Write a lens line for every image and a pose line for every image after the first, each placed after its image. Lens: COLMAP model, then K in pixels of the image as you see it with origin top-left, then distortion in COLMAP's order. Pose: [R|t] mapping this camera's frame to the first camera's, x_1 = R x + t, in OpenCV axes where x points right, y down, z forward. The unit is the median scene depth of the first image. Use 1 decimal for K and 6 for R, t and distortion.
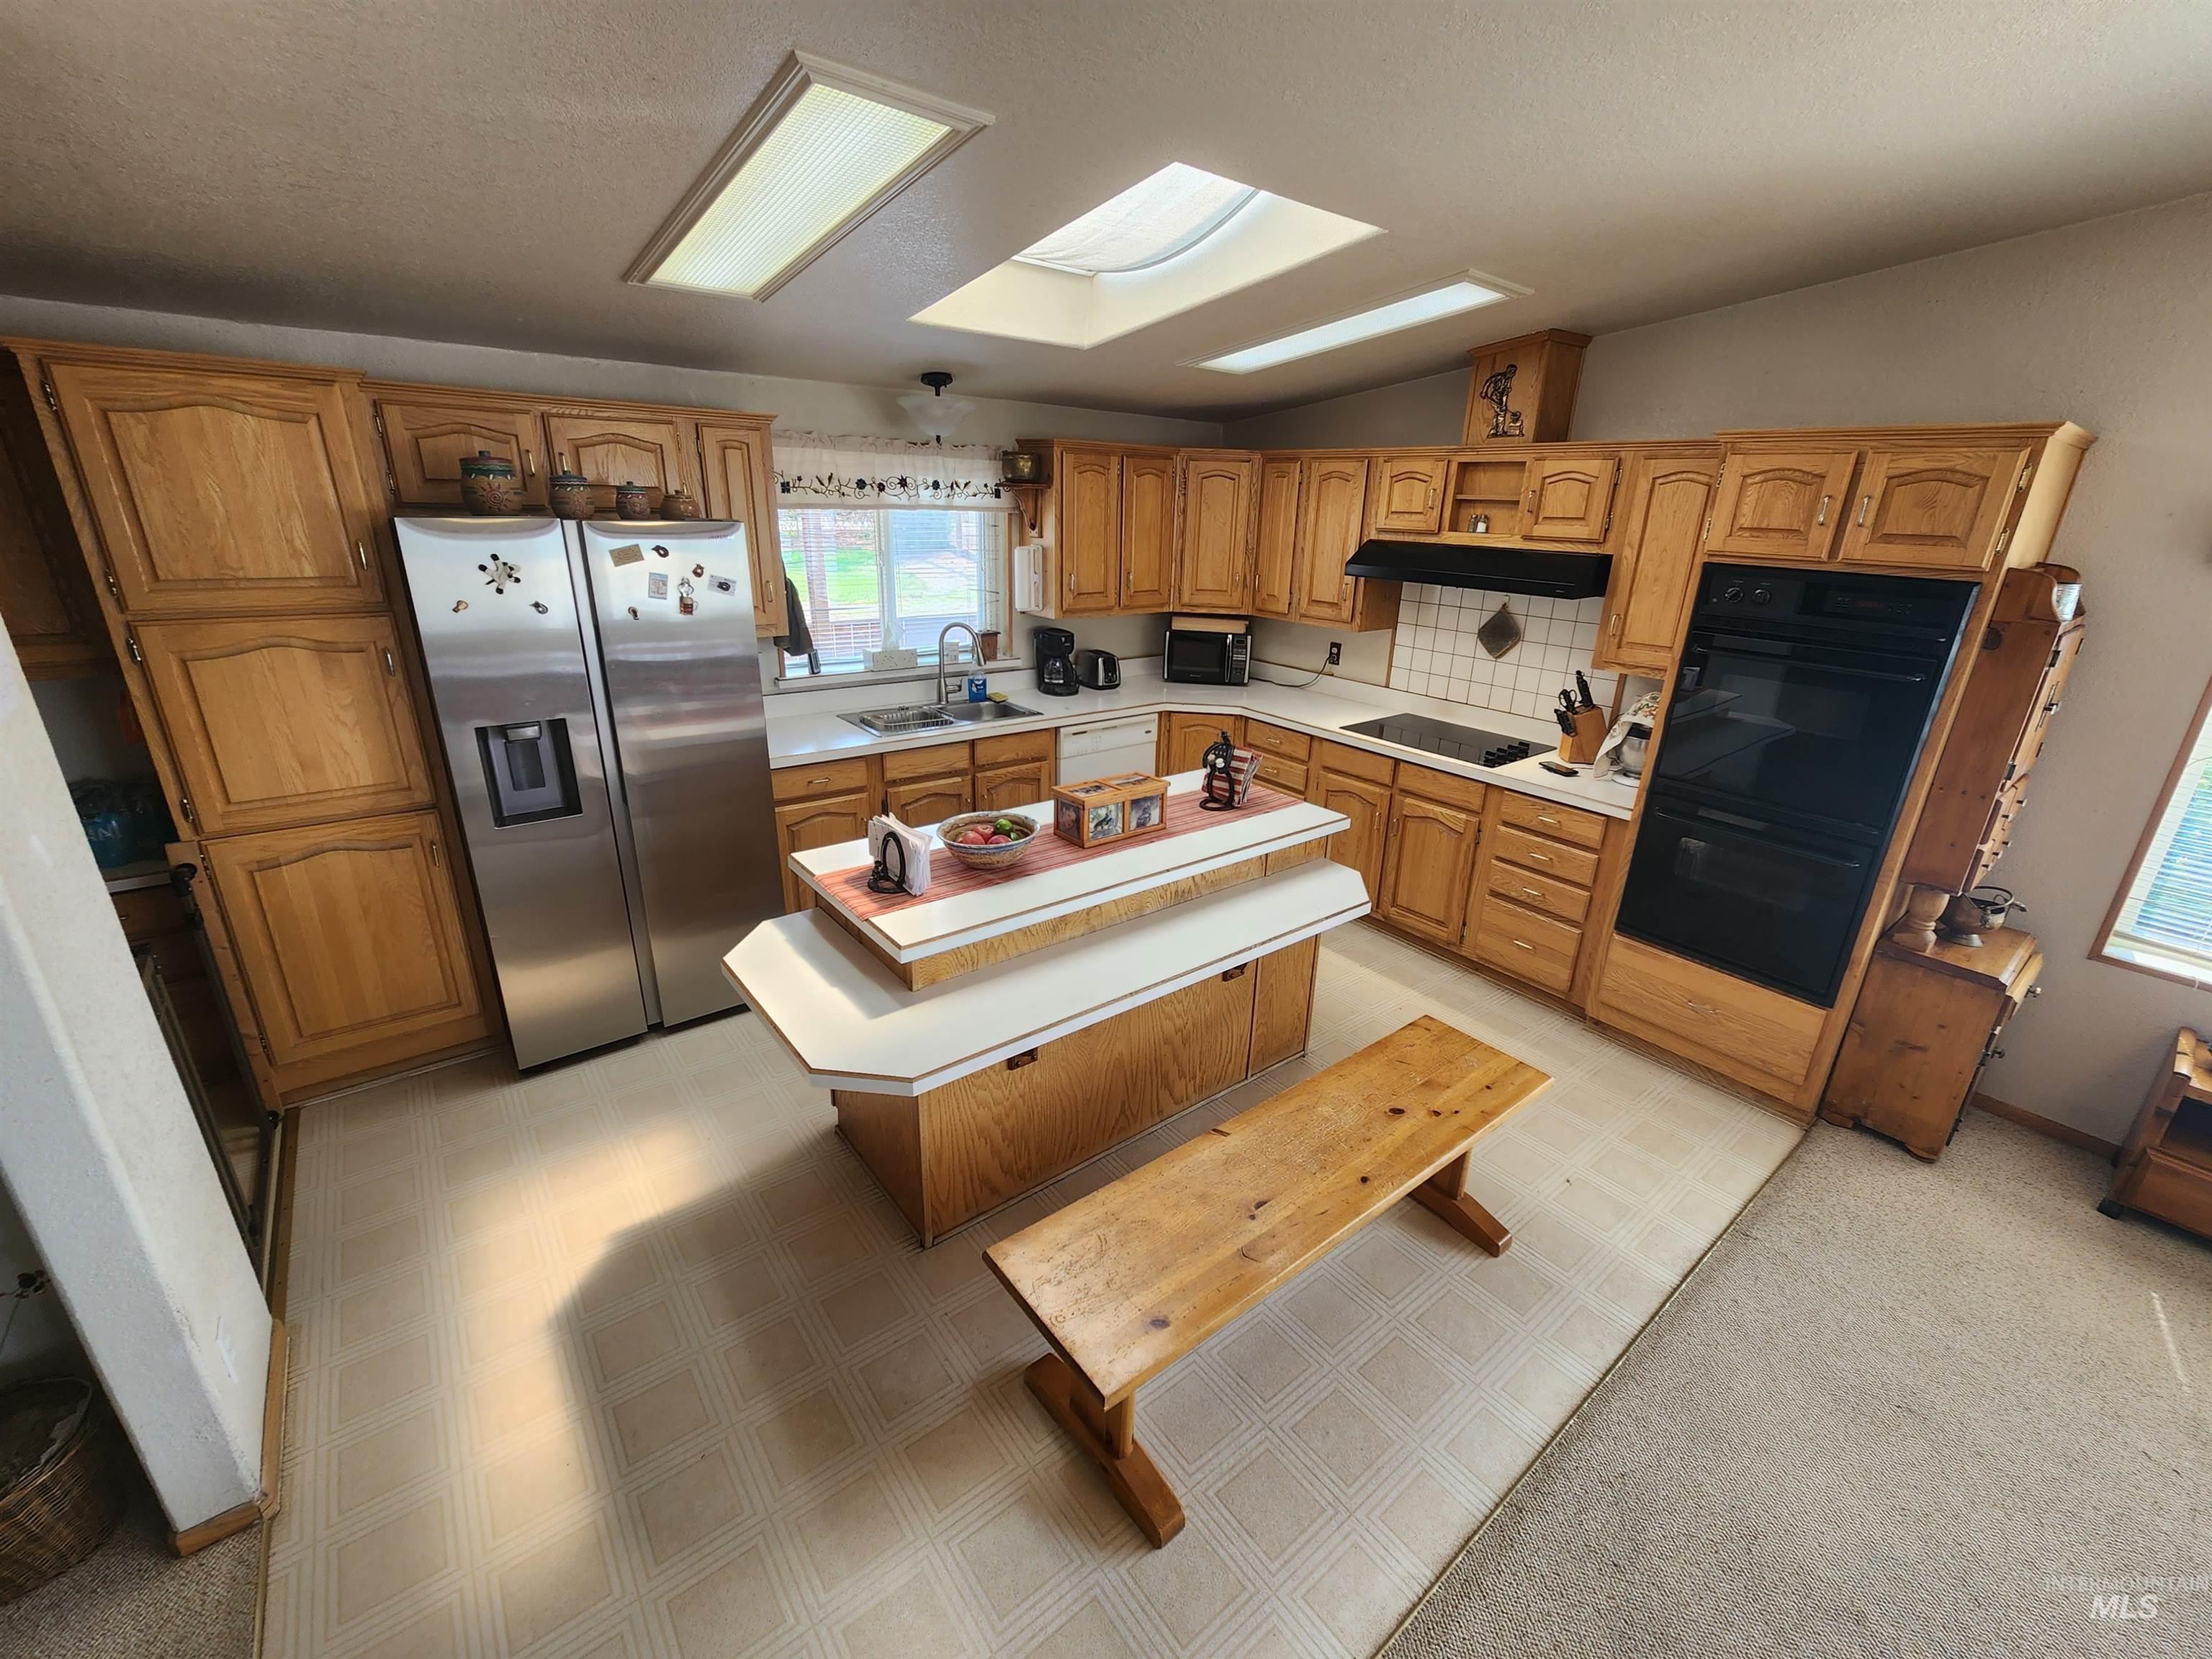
lens RADIAL K [[903.0, 0, 1121.8], [0, 903.0, 813.0], [0, 0, 1]] dist [-0.000669, -0.000039]
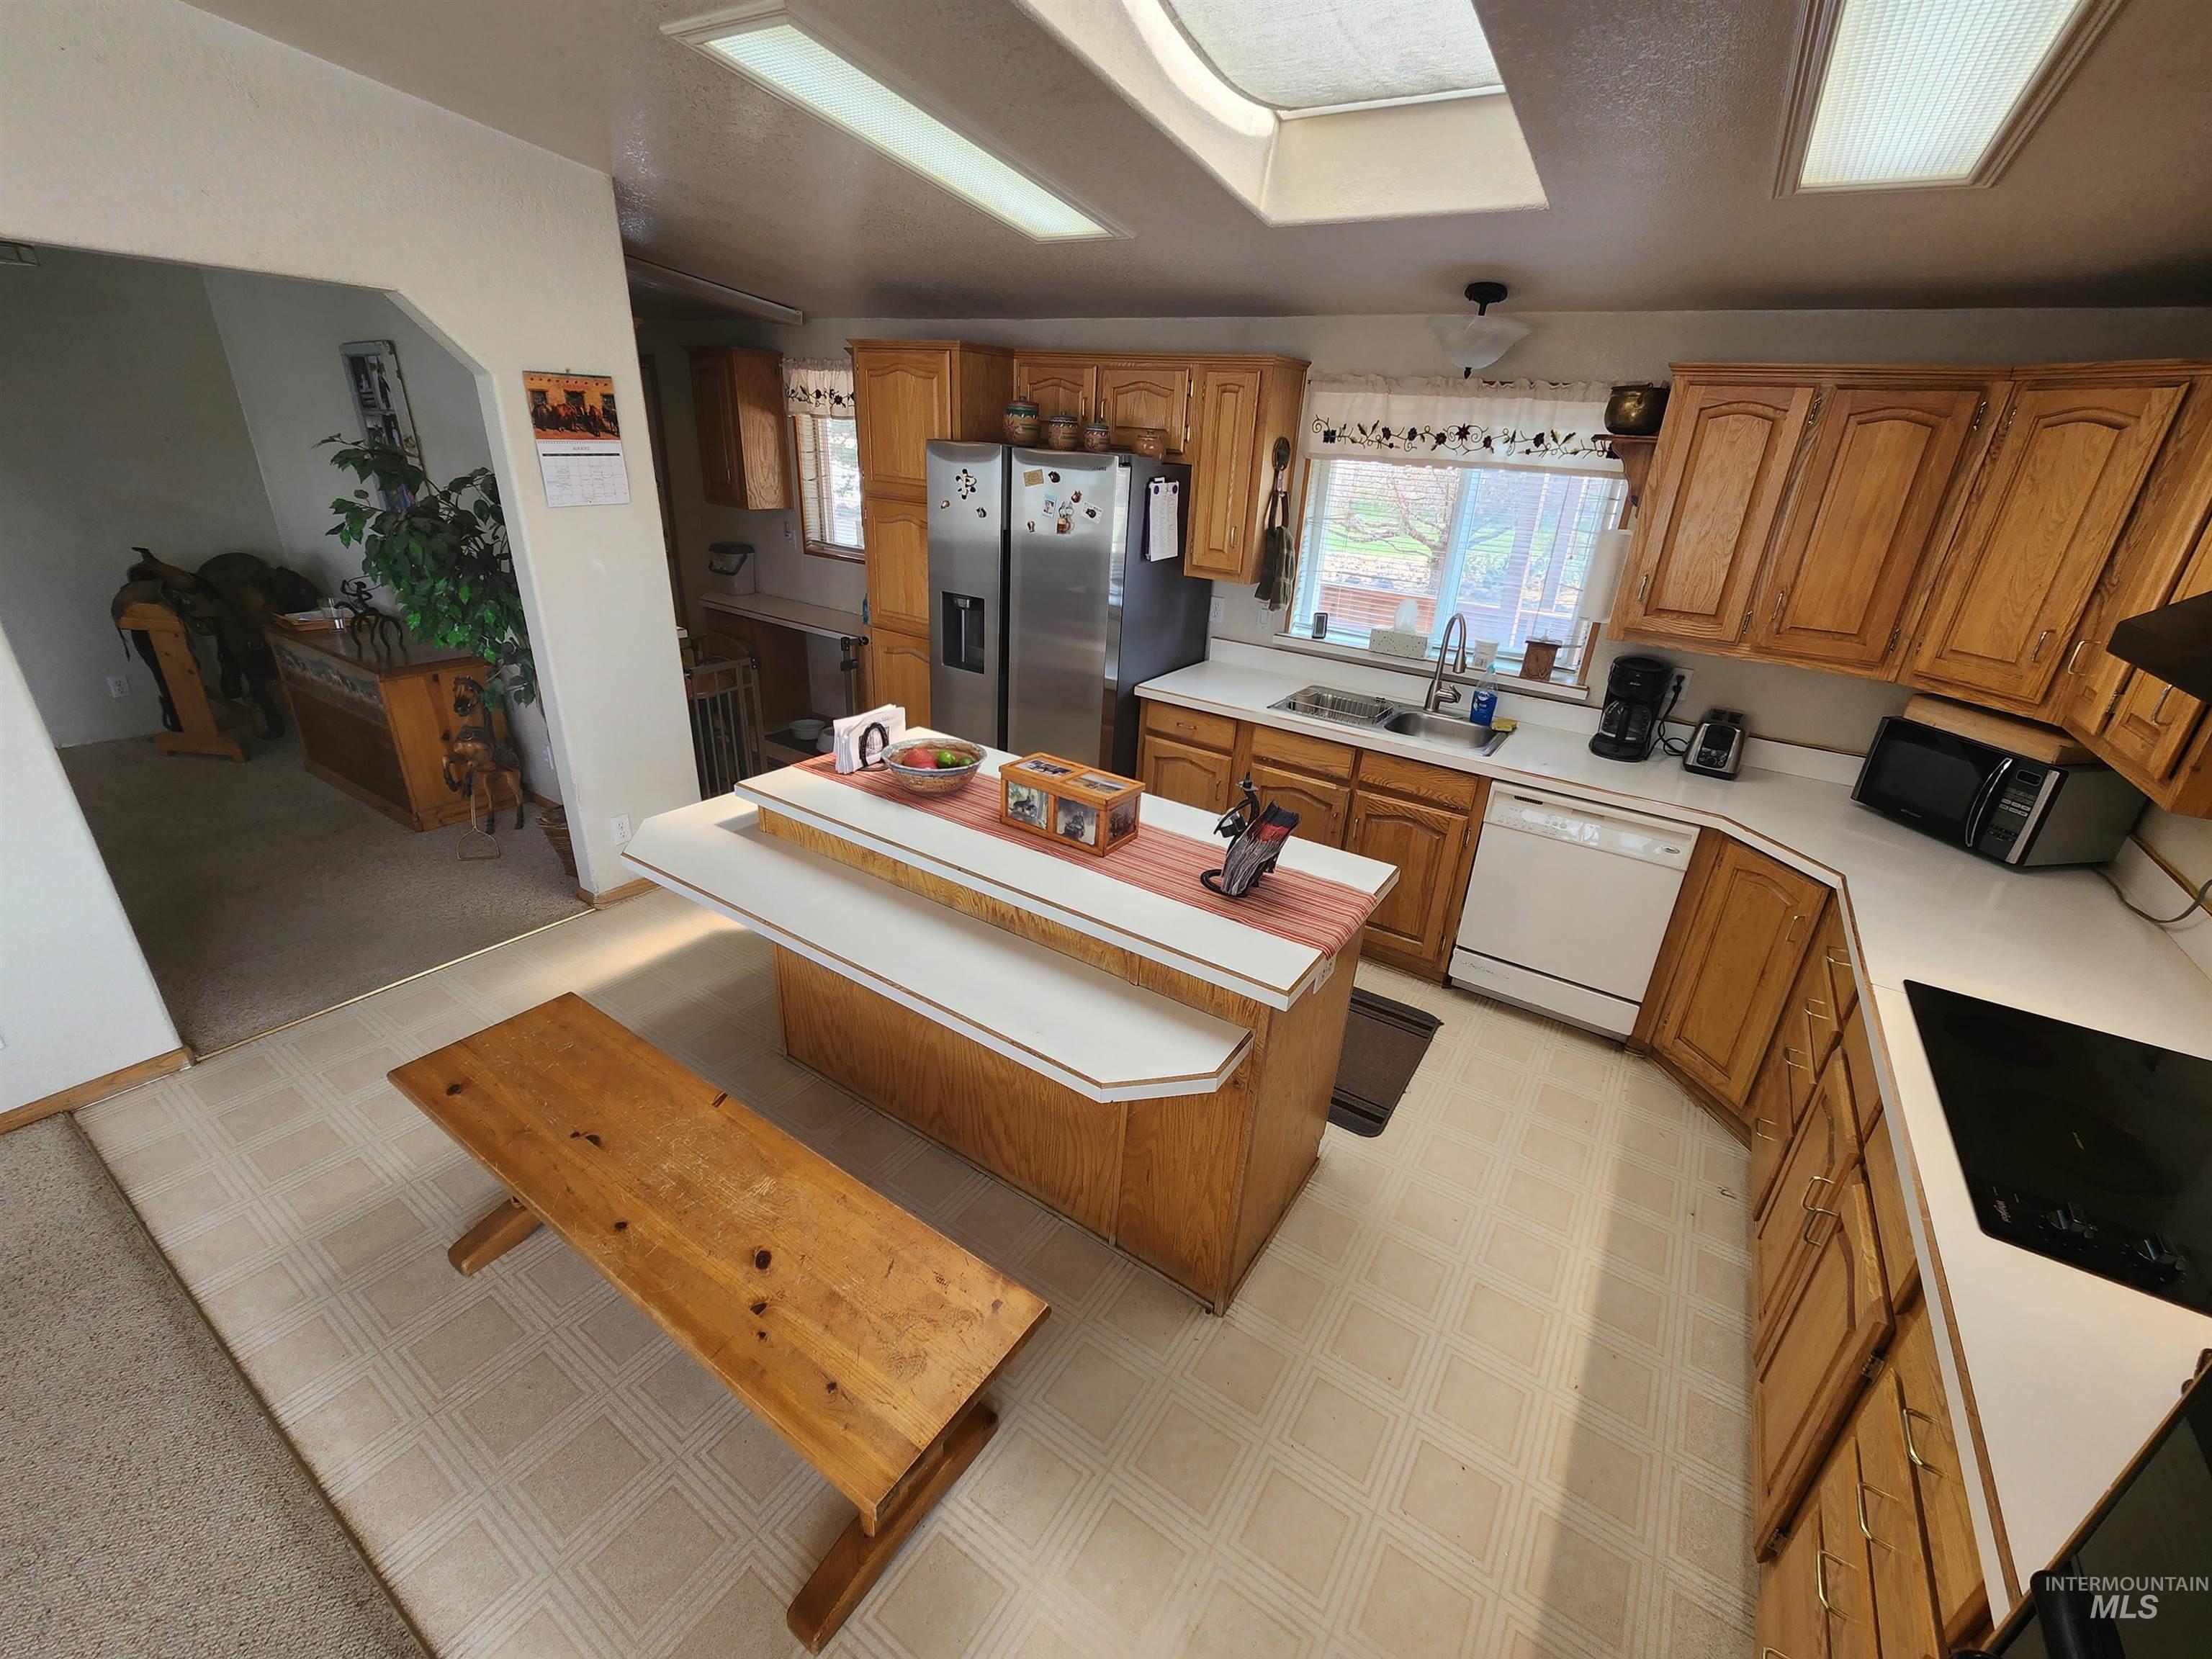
lens RADIAL K [[903.0, 0, 1121.8], [0, 903.0, 813.0], [0, 0, 1]] dist [-0.000669, -0.000039]
pose [[0.317845, 0.354628, -0.879325, 0.714769], [-0.356846, 0.903971, 0.235580, -0.203460], [0.878428, 0.238906, 0.413870, 0.696814]]
